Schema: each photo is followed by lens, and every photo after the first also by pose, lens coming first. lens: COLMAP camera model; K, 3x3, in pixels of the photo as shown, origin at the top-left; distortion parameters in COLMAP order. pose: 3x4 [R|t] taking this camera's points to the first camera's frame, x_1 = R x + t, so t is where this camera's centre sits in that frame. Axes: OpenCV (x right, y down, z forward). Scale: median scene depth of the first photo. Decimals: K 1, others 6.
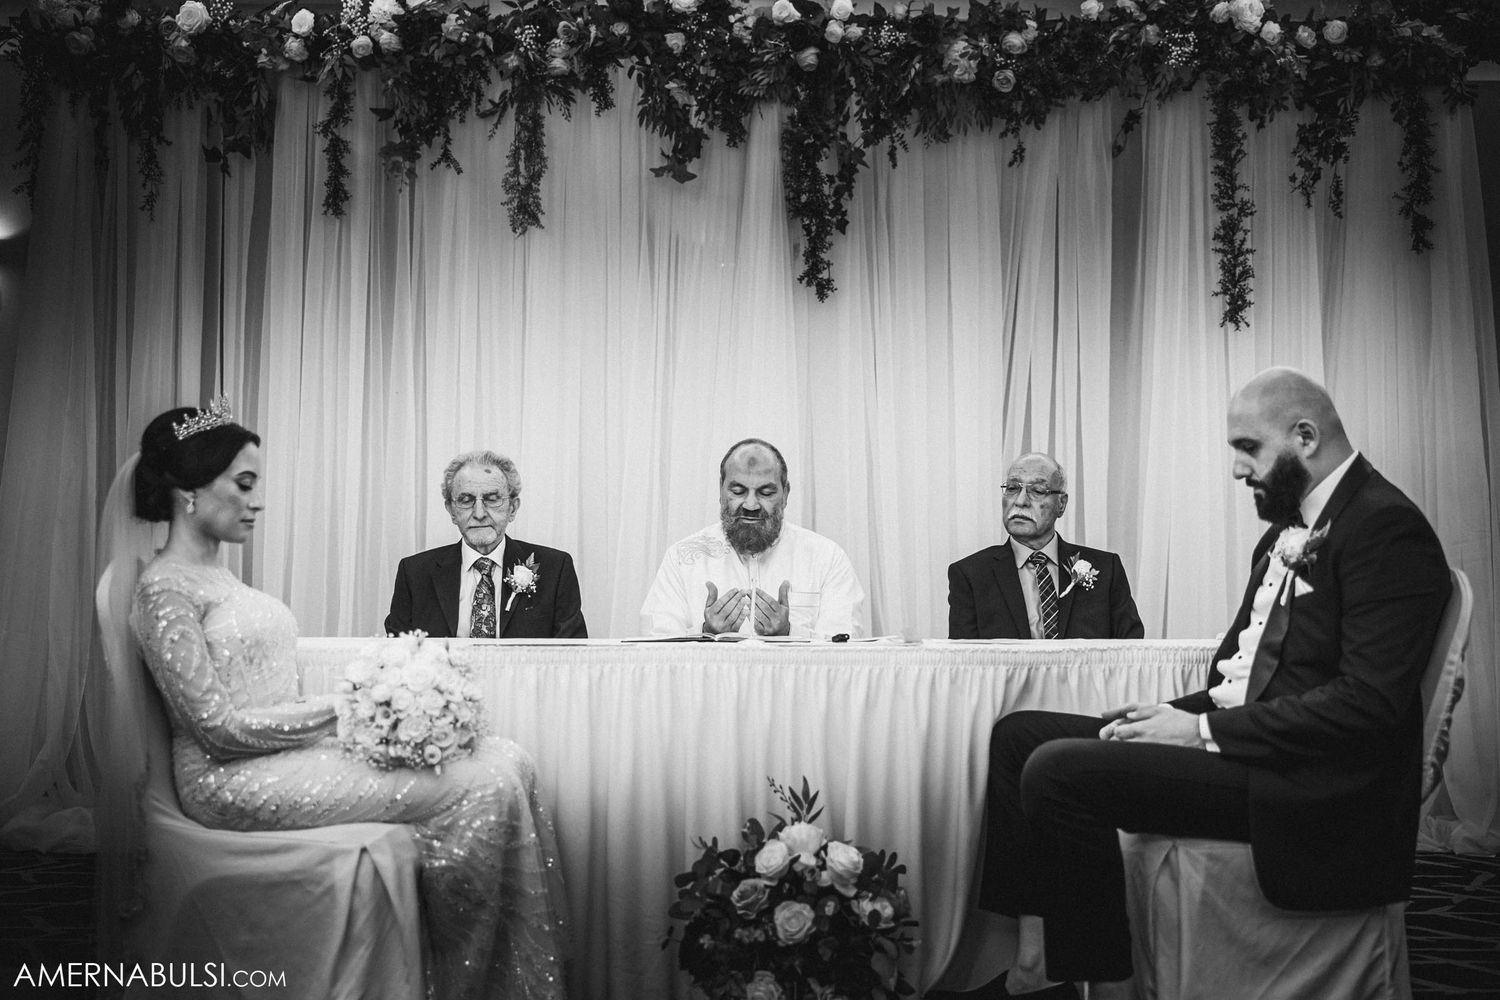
lens RADIAL K [[1797.1, 0, 750.0], [0, 1797.1, 500.0], [0, 0, 1]] dist [0.003513, 0.018037]
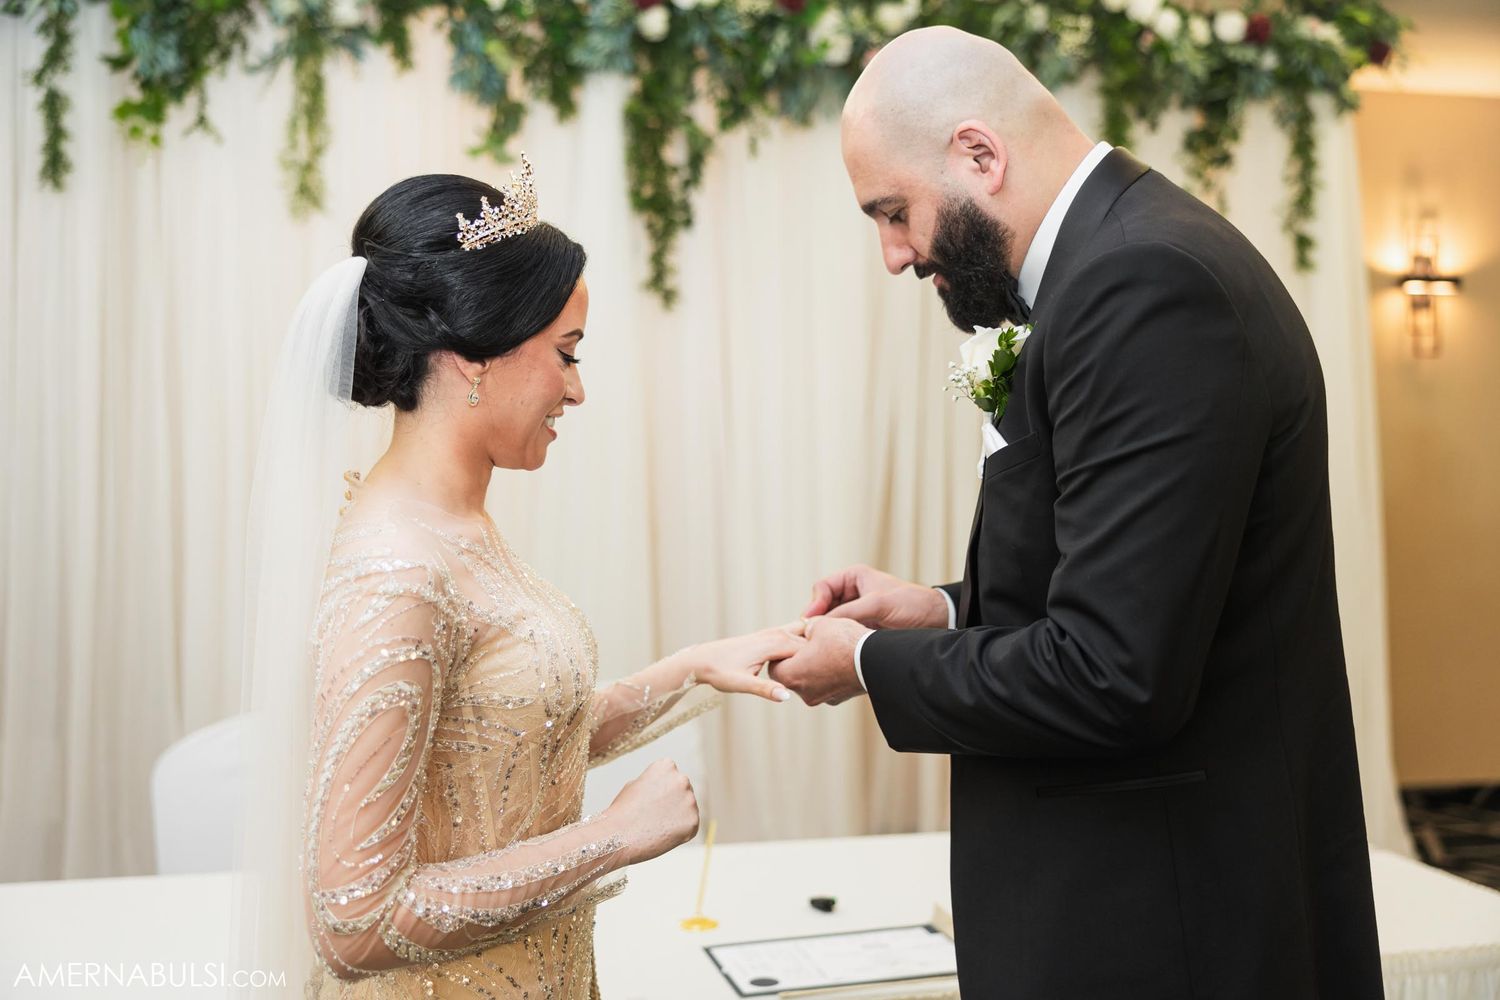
lens RADIAL K [[1451.8, 0, 750.0], [0, 1451.8, 500.0], [0, 0, 1]] dist [0.009397, -0.004111]
pose [[0.981374, -0.003657, 0.192072, -0.055176], [-0.013034, 0.996247, 0.085565, -0.082195], [-0.191664, -0.086475, 0.977644, 0.308704]]
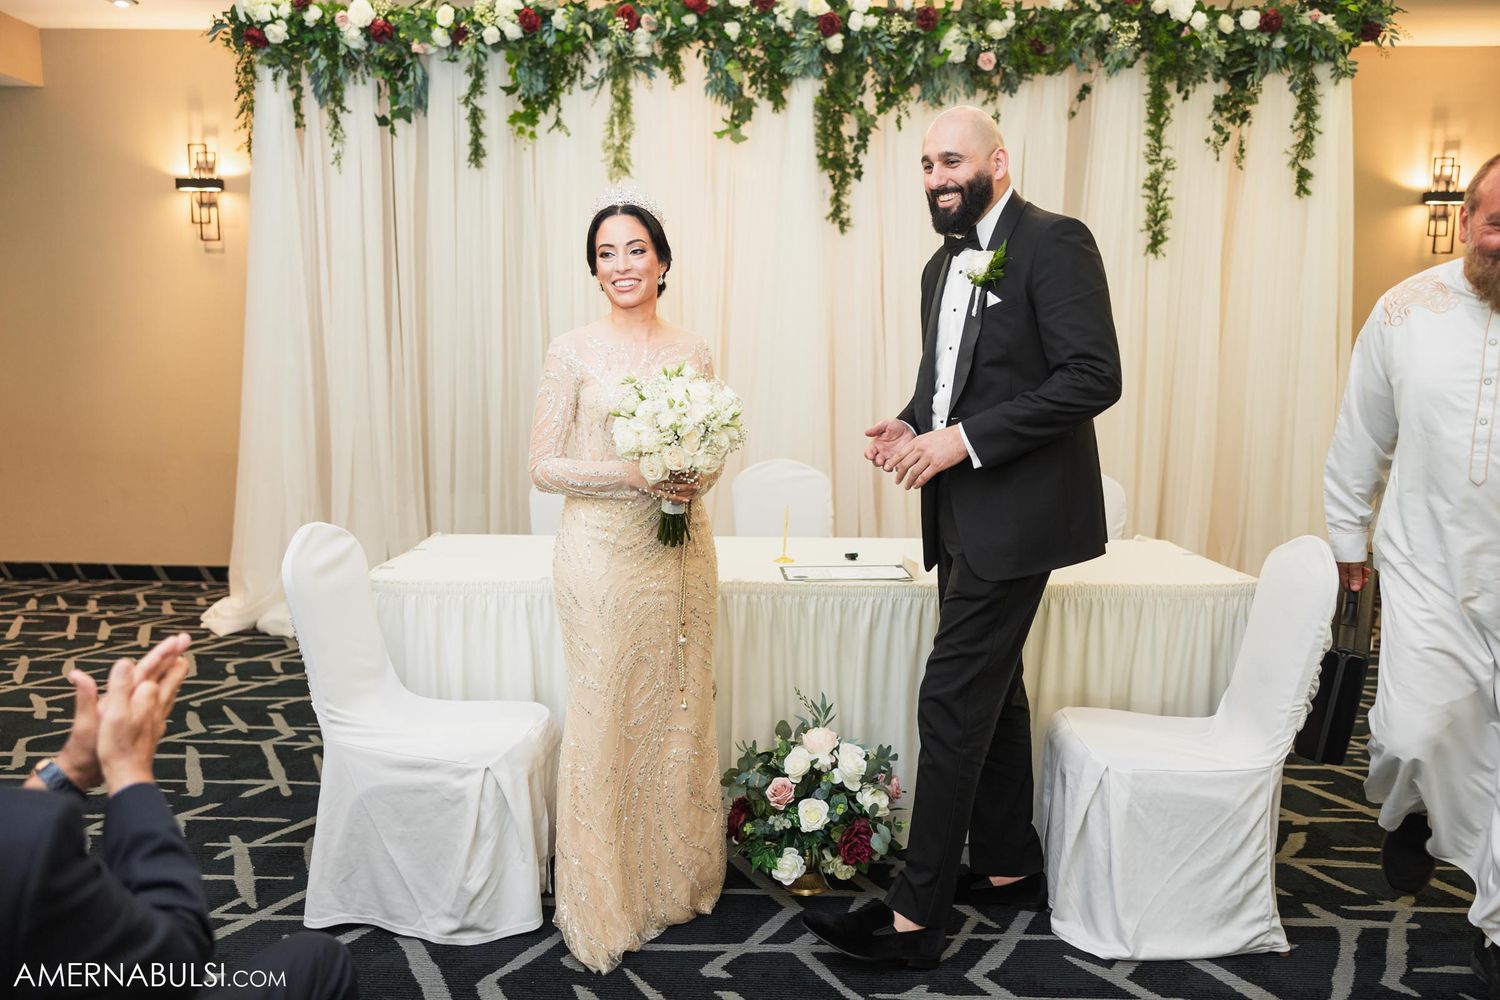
lens RADIAL K [[1192.5, 0, 755.9], [0, 1192.5, 502.9], [0, 0, 1]] dist [0.007333, 0.003032]
pose [[0.999563, 0.009177, -0.028087, 0.002516], [-0.003701, 0.981942, 0.189144, -0.083474], [0.029315, -0.188958, 0.981548, 0.093936]]
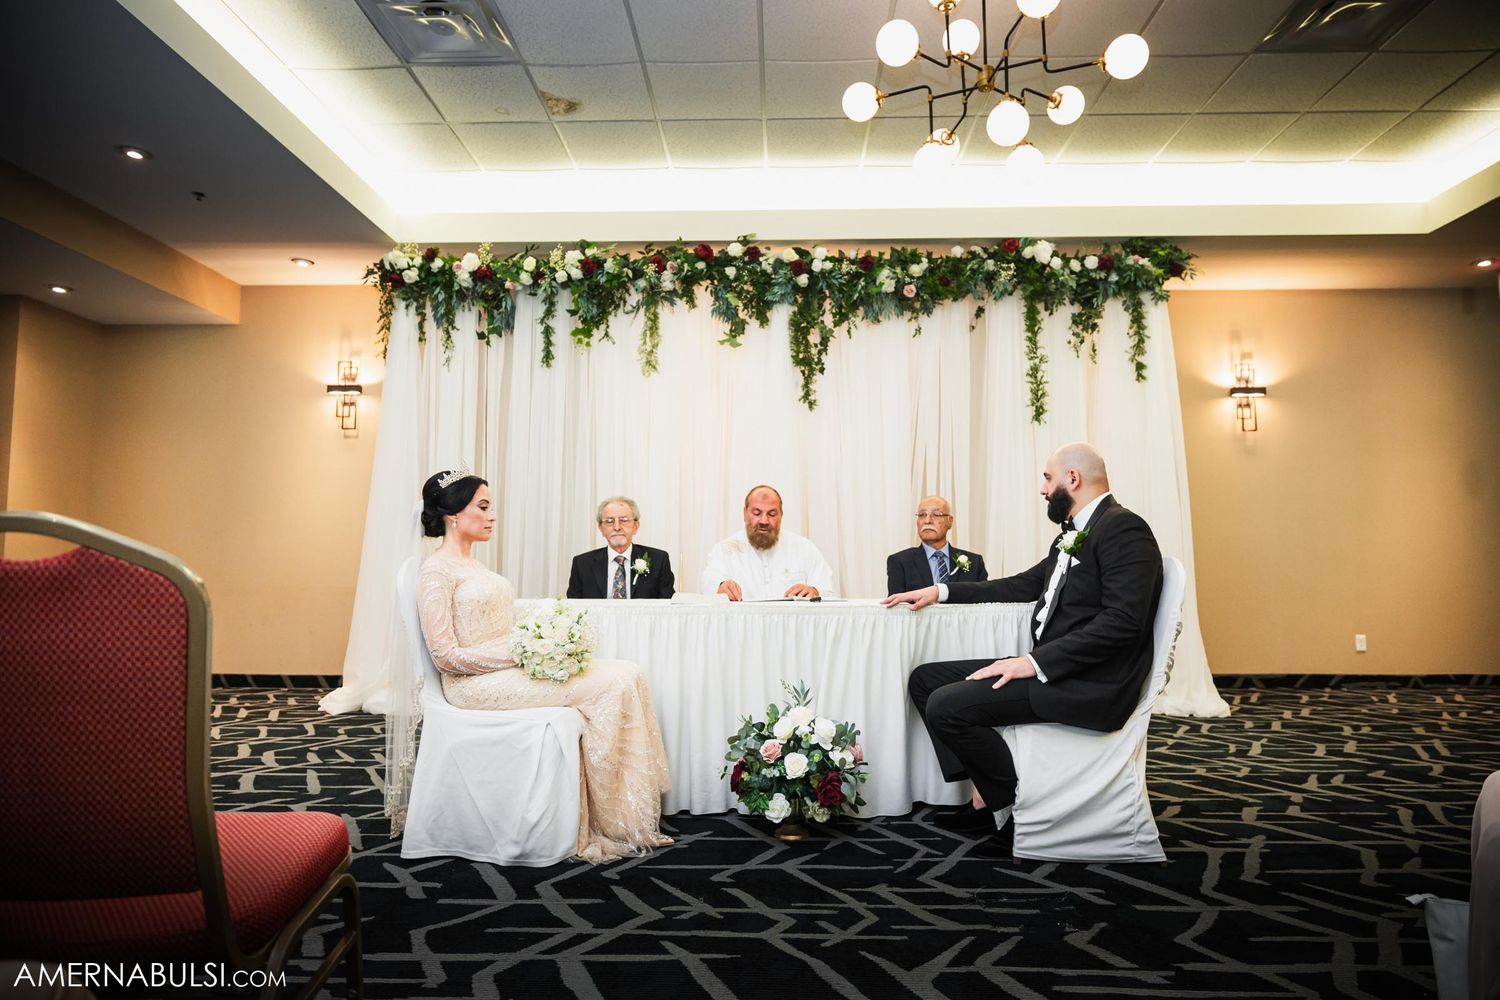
lens RADIAL K [[936.1, 0, 754.2], [0, 936.1, 494.3], [0, 0, 1]] dist [0.000929, 0.000835]
pose [[0.999706, -0.006509, -0.023356, 0.003558], [0.005852, 0.999588, -0.028098, 0.000078], [0.023529, 0.027954, 0.999332, 0.047622]]
